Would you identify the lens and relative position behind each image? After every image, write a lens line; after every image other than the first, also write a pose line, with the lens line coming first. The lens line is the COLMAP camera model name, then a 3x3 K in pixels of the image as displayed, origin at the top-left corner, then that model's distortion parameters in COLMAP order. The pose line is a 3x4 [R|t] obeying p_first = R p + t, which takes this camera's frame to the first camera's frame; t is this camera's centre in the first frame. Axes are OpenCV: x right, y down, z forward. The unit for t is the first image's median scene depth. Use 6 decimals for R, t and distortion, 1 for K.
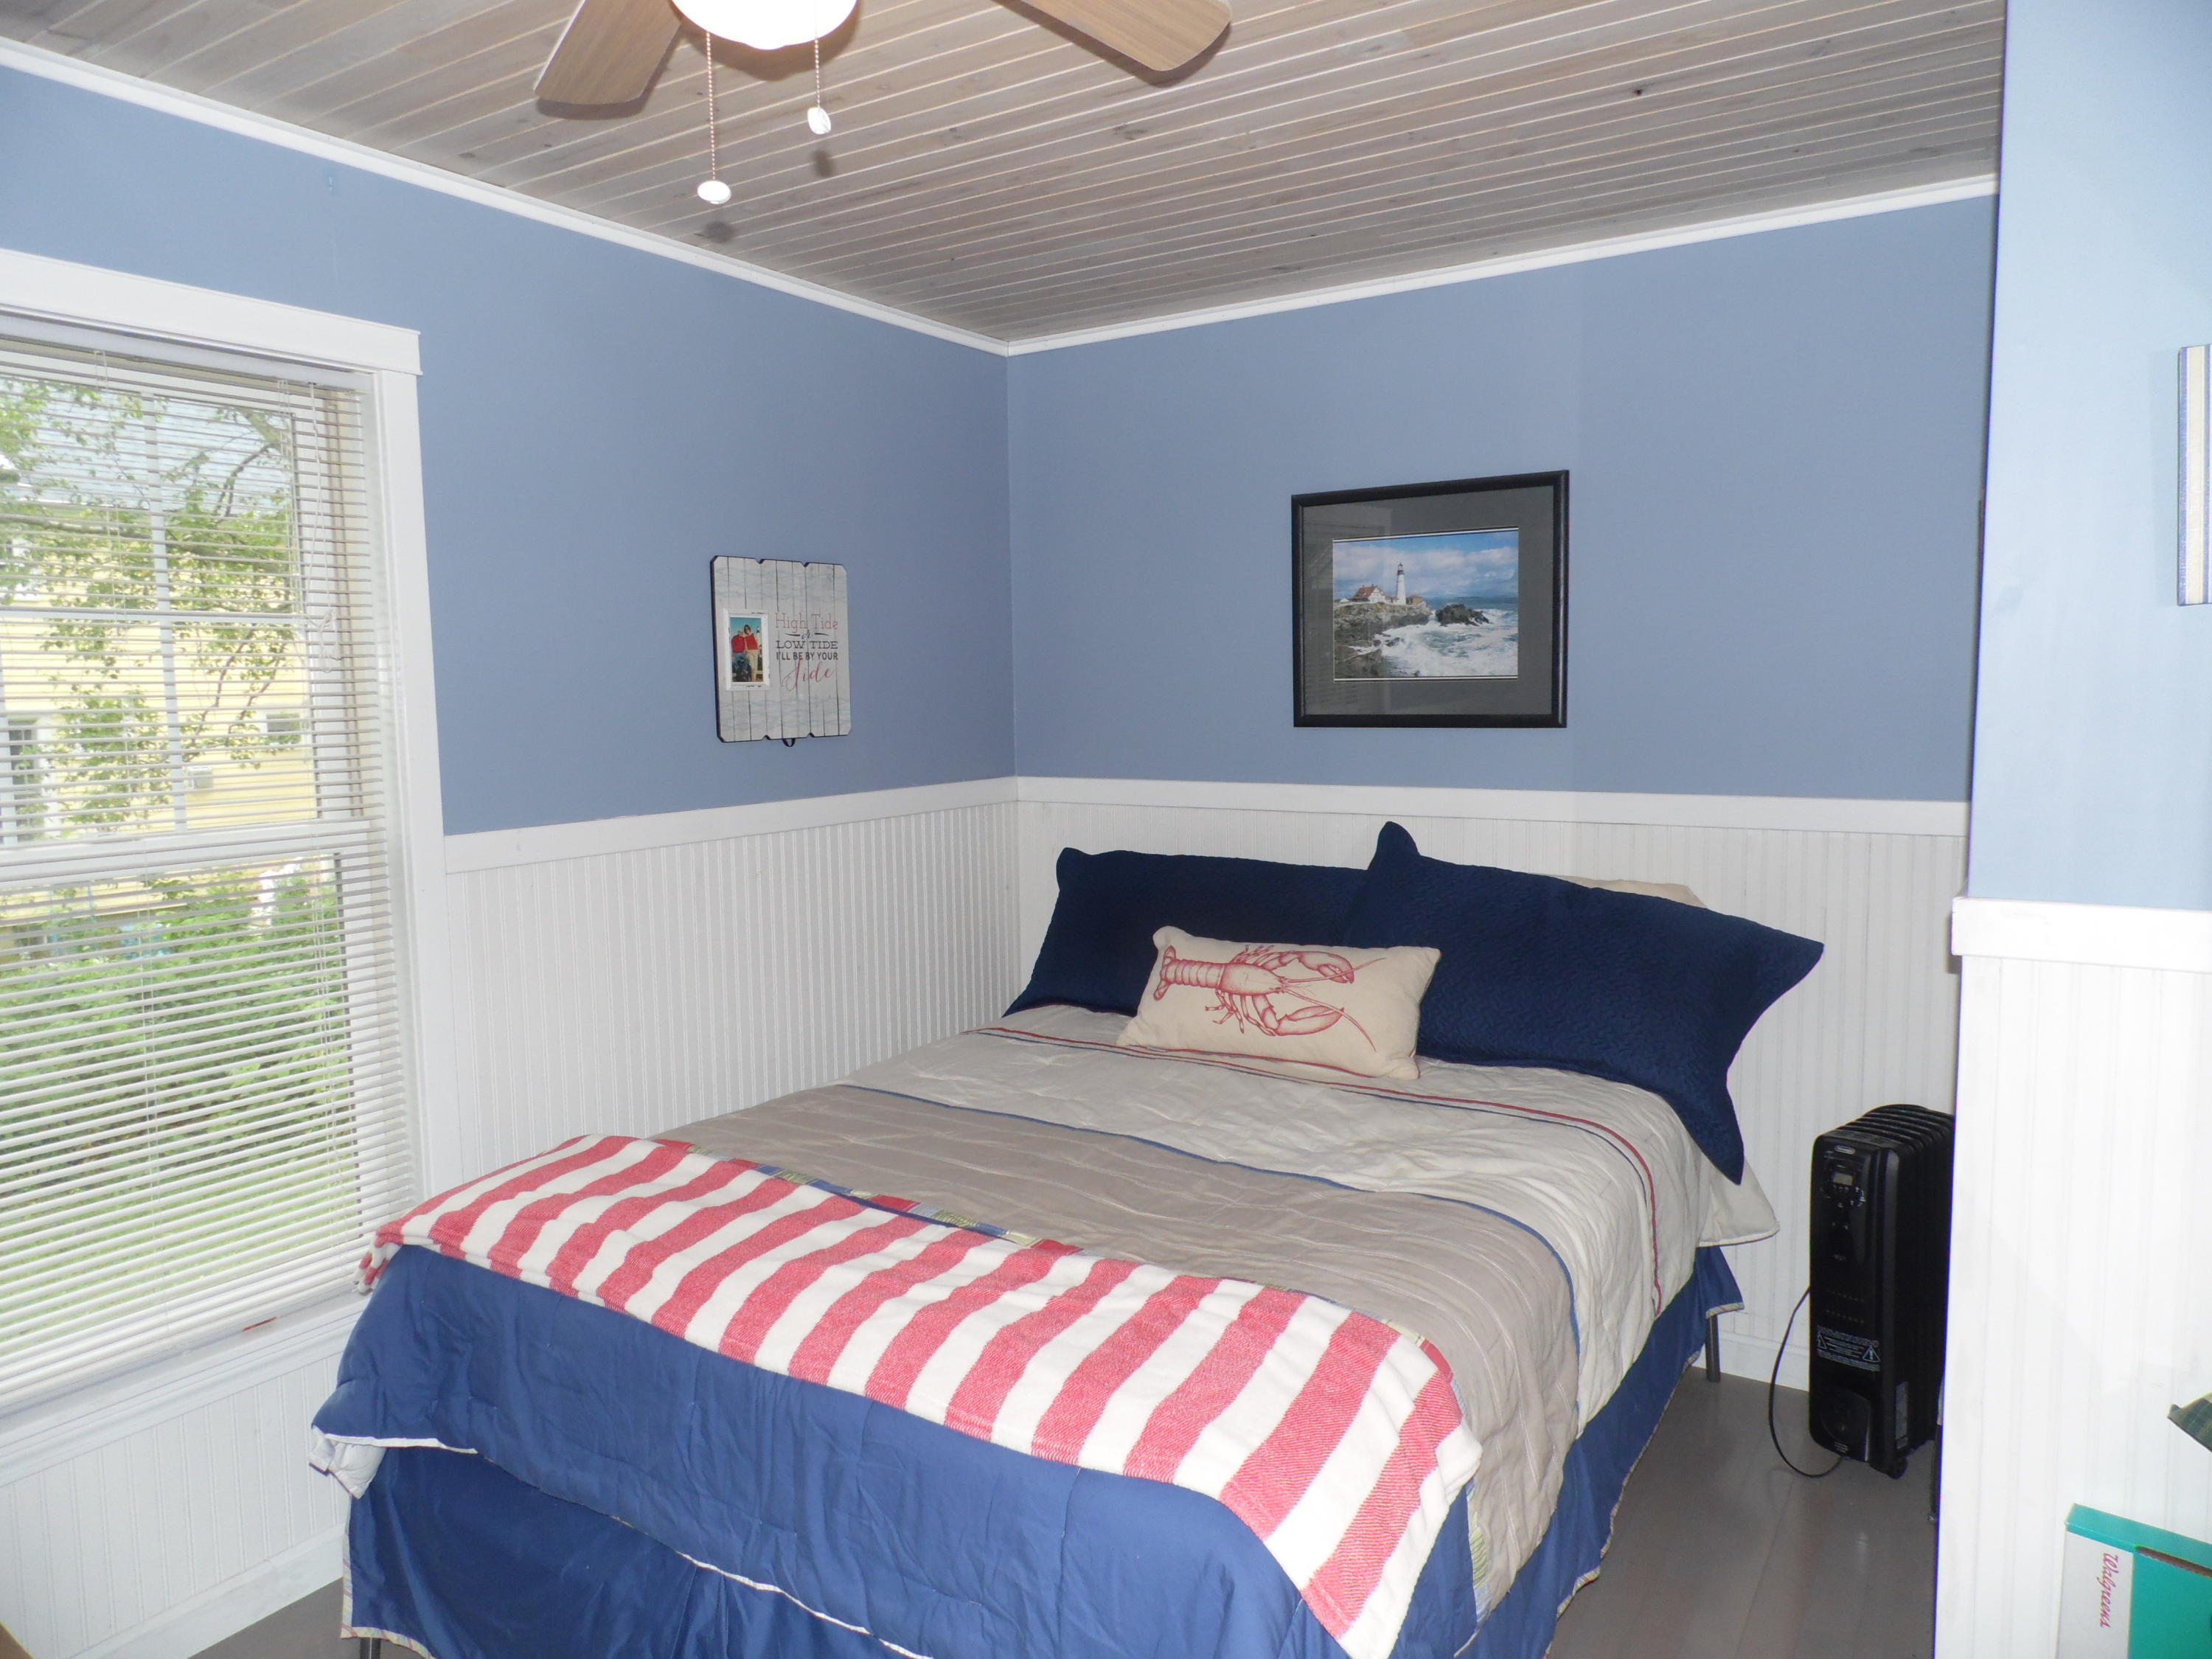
lens RADIAL K [[1476.6, 0, 1106.0], [0, 1476.6, 829.5], [0, 0, 1]] dist [0.000615, -0.001252]
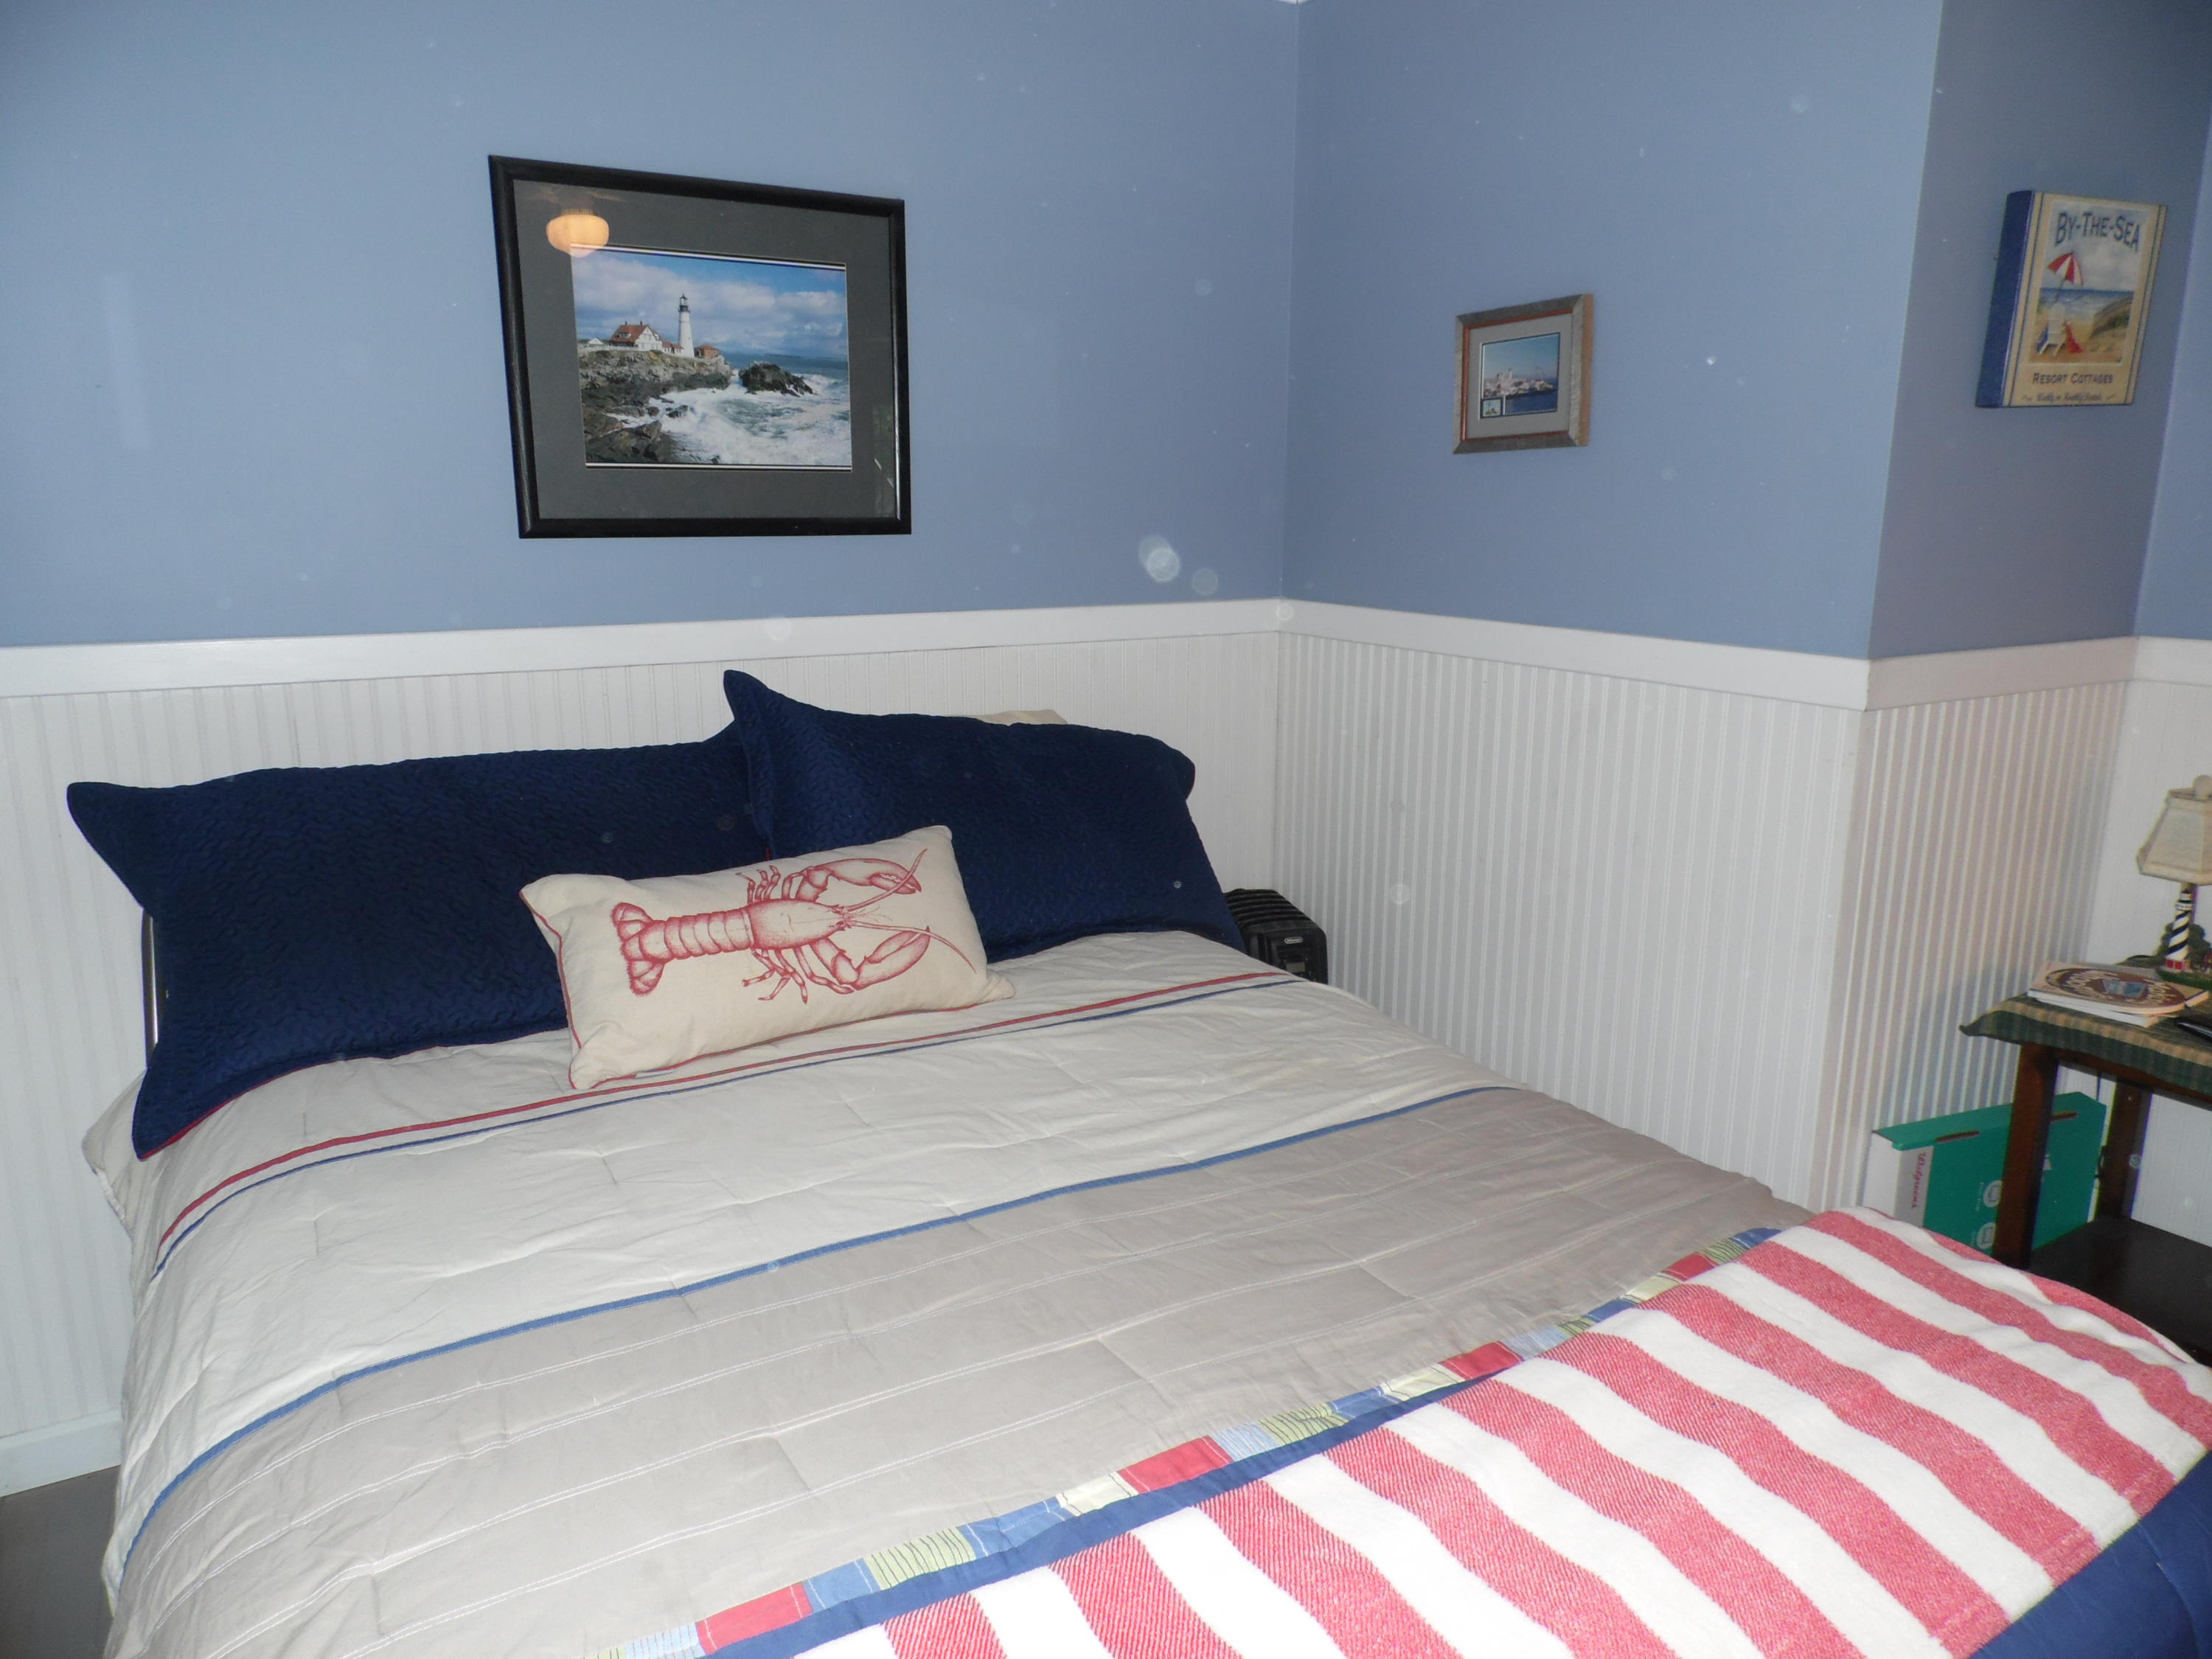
lens RADIAL K [[1476.6, 0, 1106.0], [0, 1476.6, 829.5], [0, 0, 1]] dist [0.000615, -0.001252]
pose [[0.449689, -0.178668, 0.875133, -0.371688], [0.080729, 0.983909, 0.159393, -0.029388], [-0.889529, -0.001029, 0.456877, 0.525043]]
